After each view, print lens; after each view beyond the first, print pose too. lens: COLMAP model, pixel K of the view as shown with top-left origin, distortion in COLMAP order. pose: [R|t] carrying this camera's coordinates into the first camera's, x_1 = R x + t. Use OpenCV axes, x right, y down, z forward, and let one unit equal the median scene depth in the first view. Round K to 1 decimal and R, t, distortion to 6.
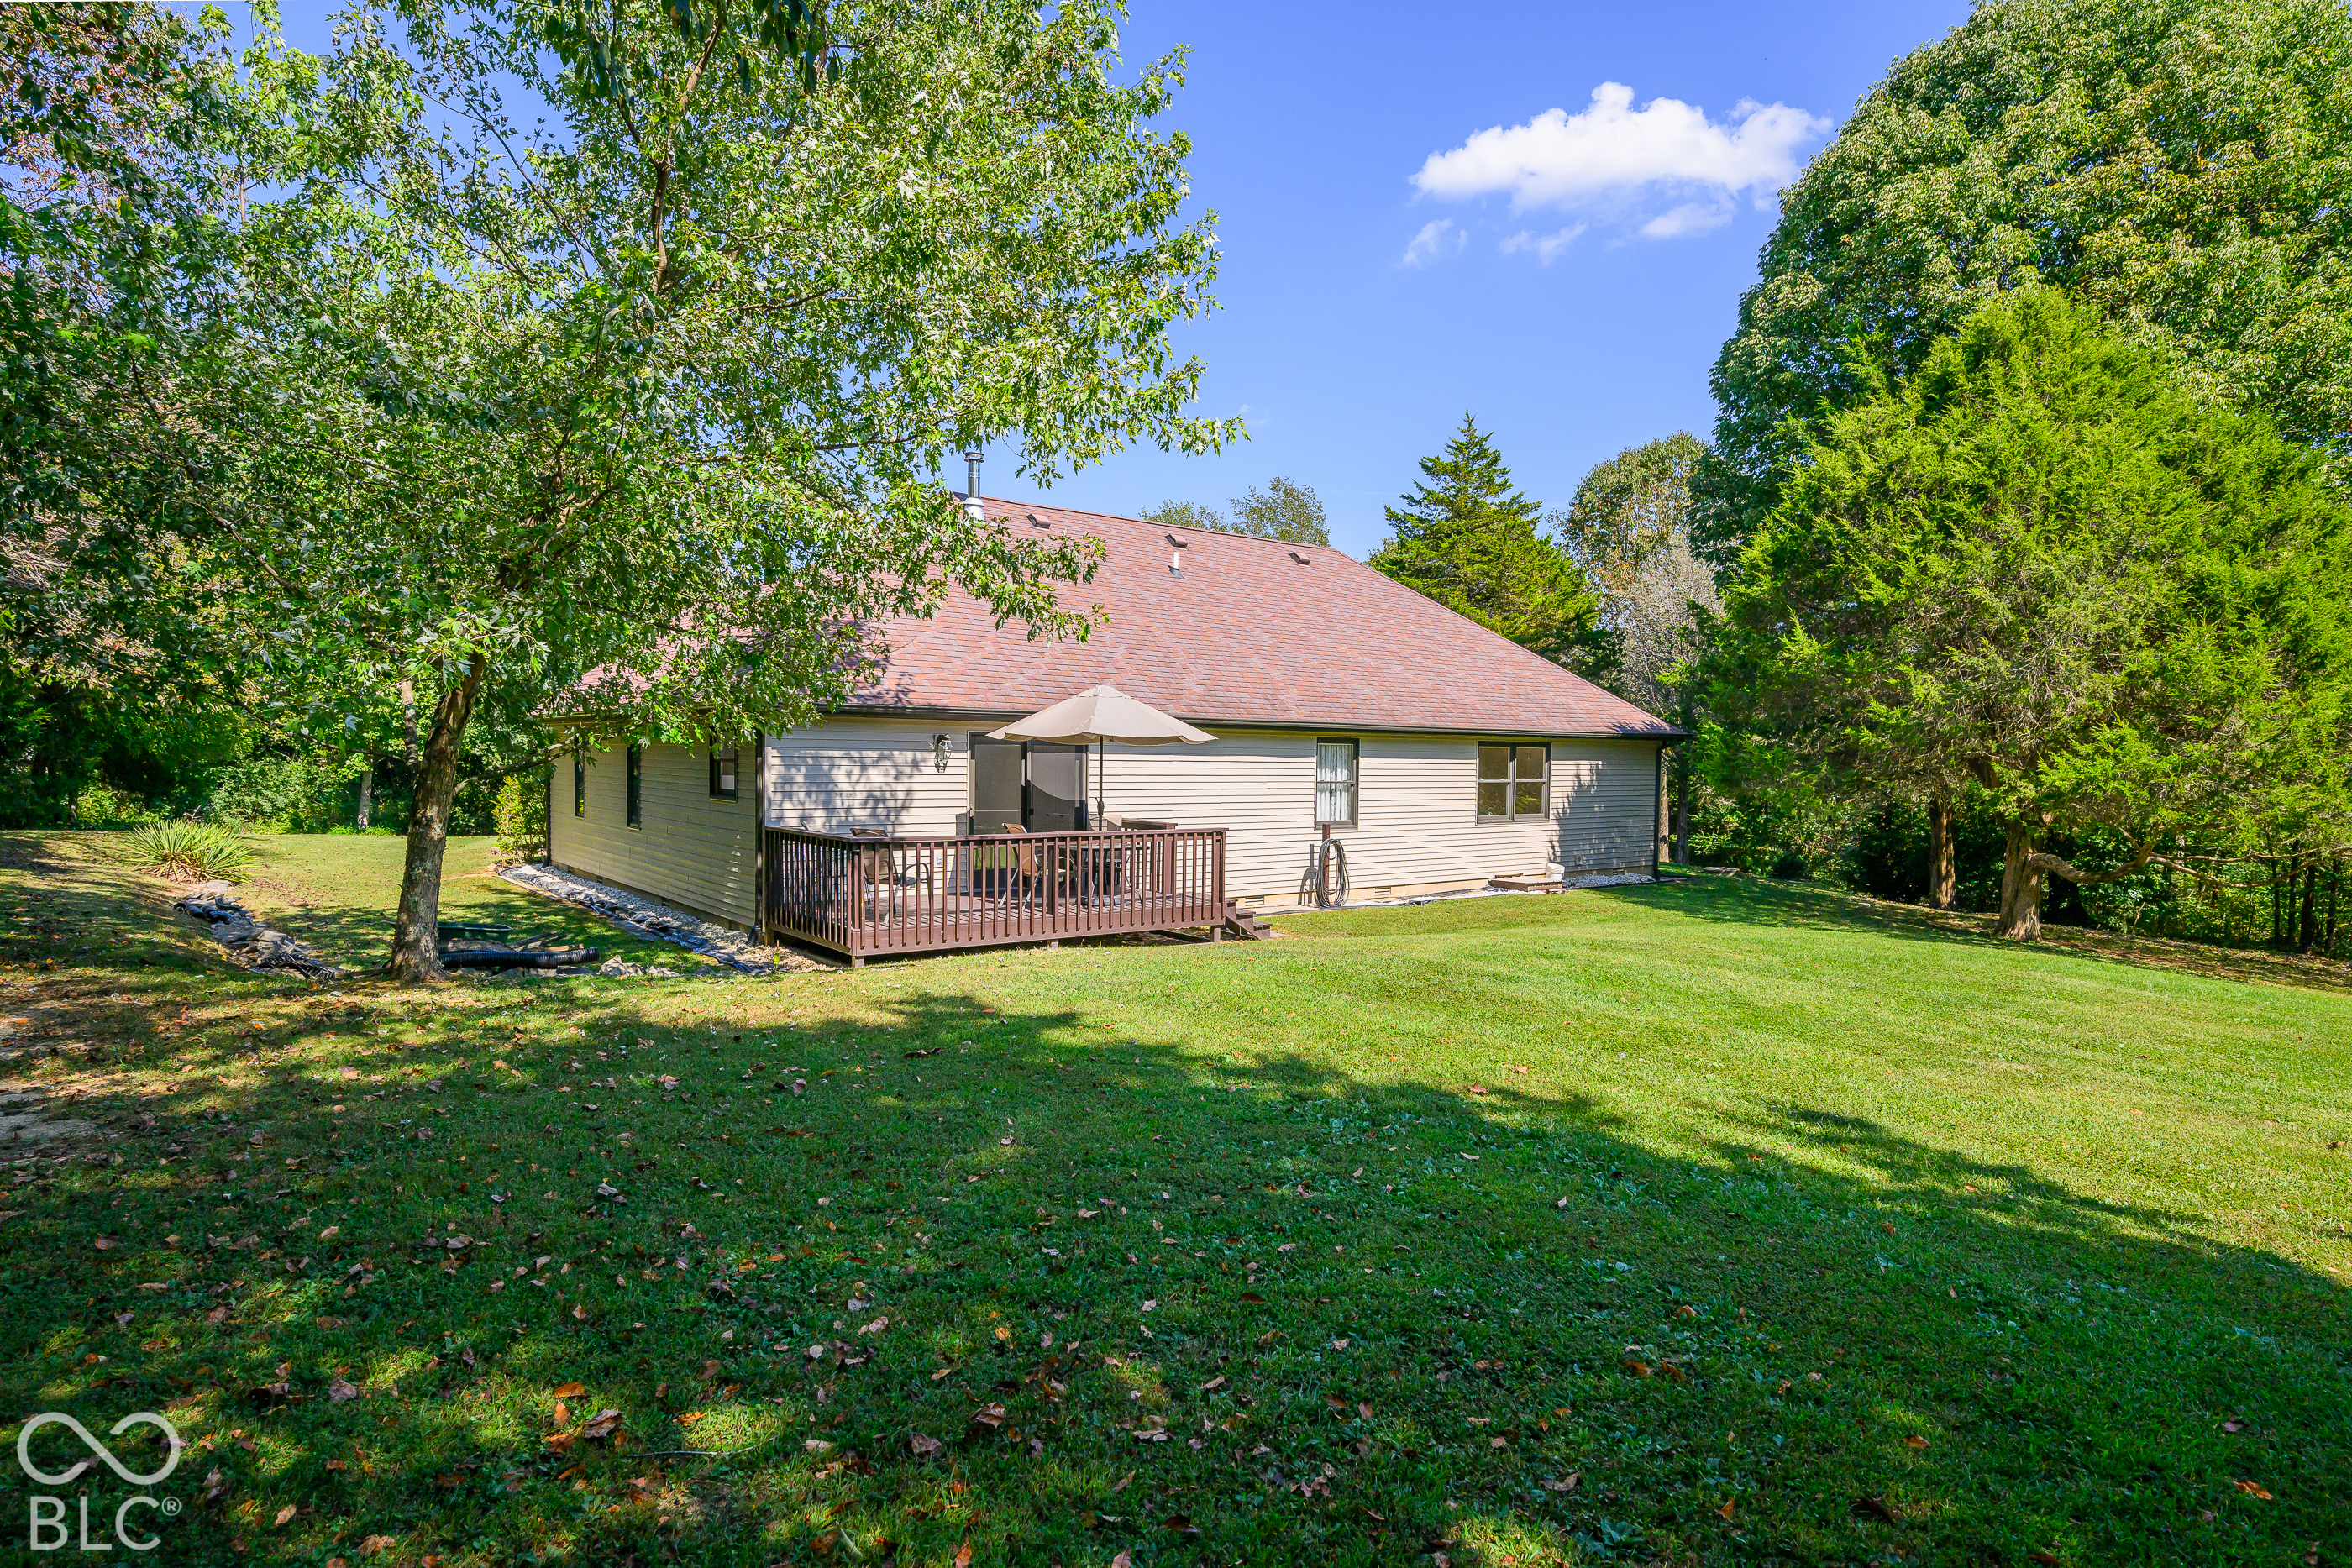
lens RADIAL K [[1264.8, 0, 1166.7], [0, 1264.8, 786.8], [0, 0, 1]] dist [0.000705, 0.000295]
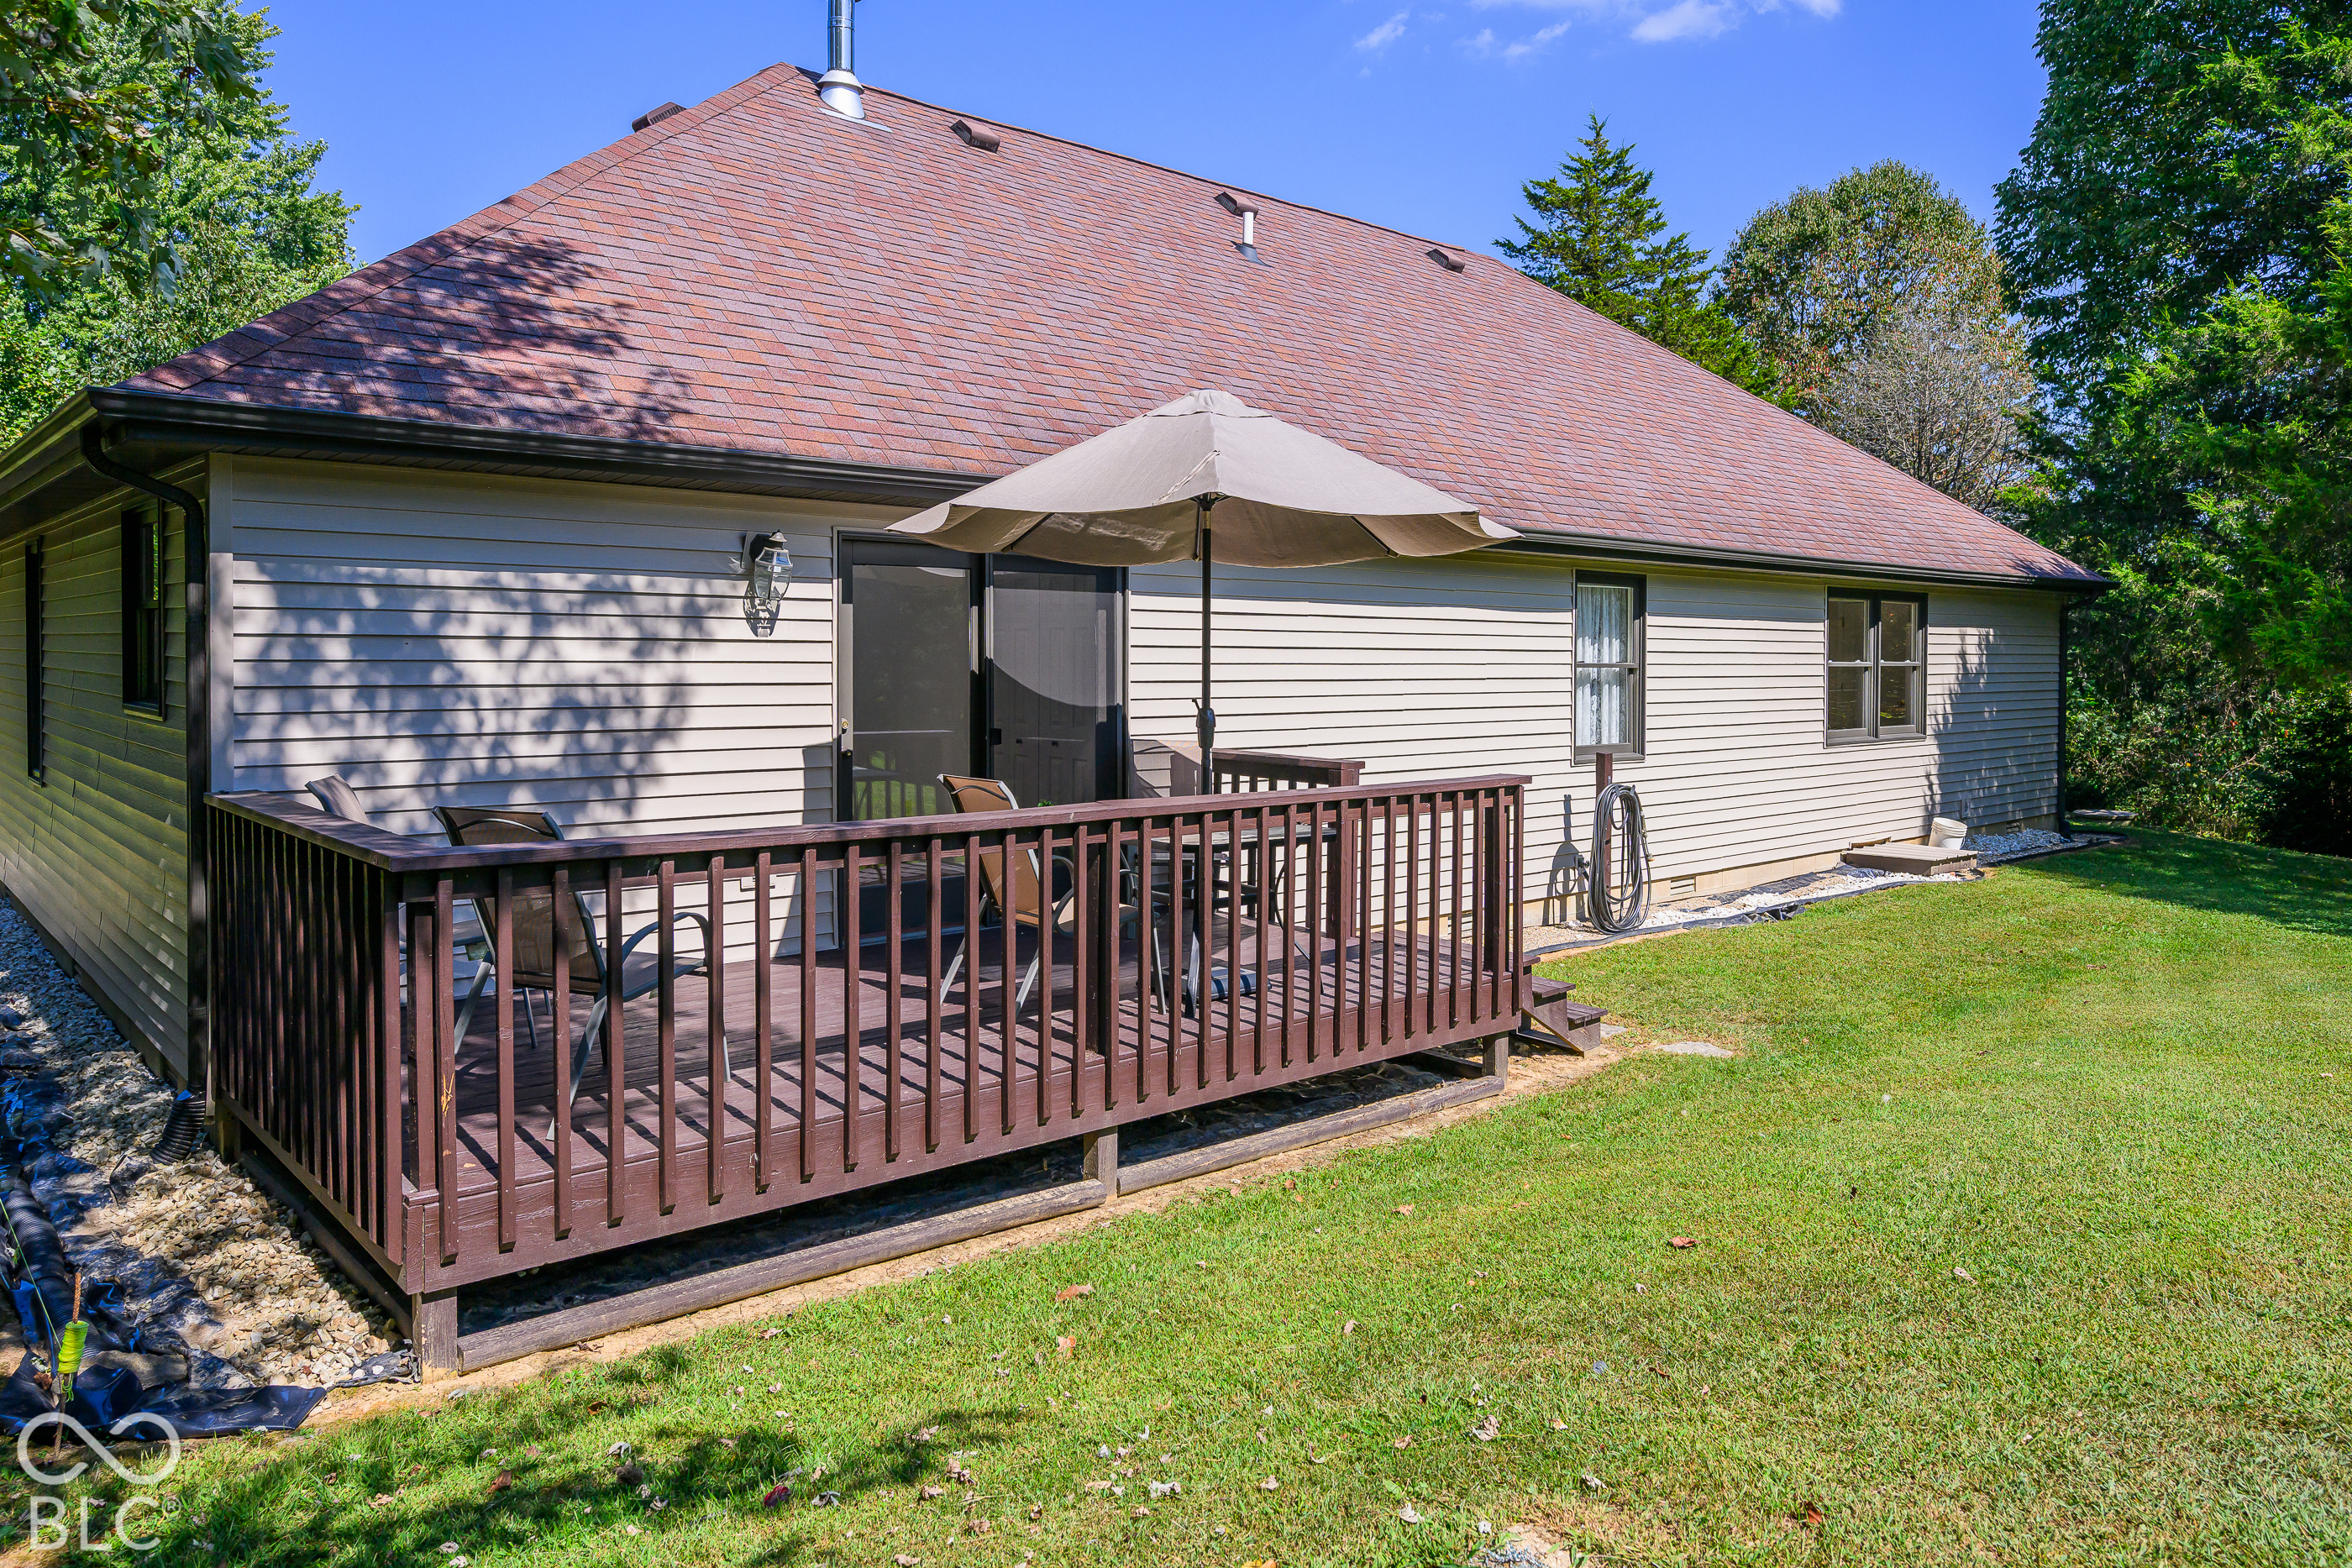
lens RADIAL K [[1573.1, 0, 1186.1], [0, 1573.1, 674.1], [0, 0, 1]] dist [-0.028083, 0.000121]
pose [[0.997560, -0.008406, 0.069312, -0.083008], [0.009244, 0.999888, -0.011788, 0.006360], [-0.069205, 0.012400, 0.997525, 0.510781]]
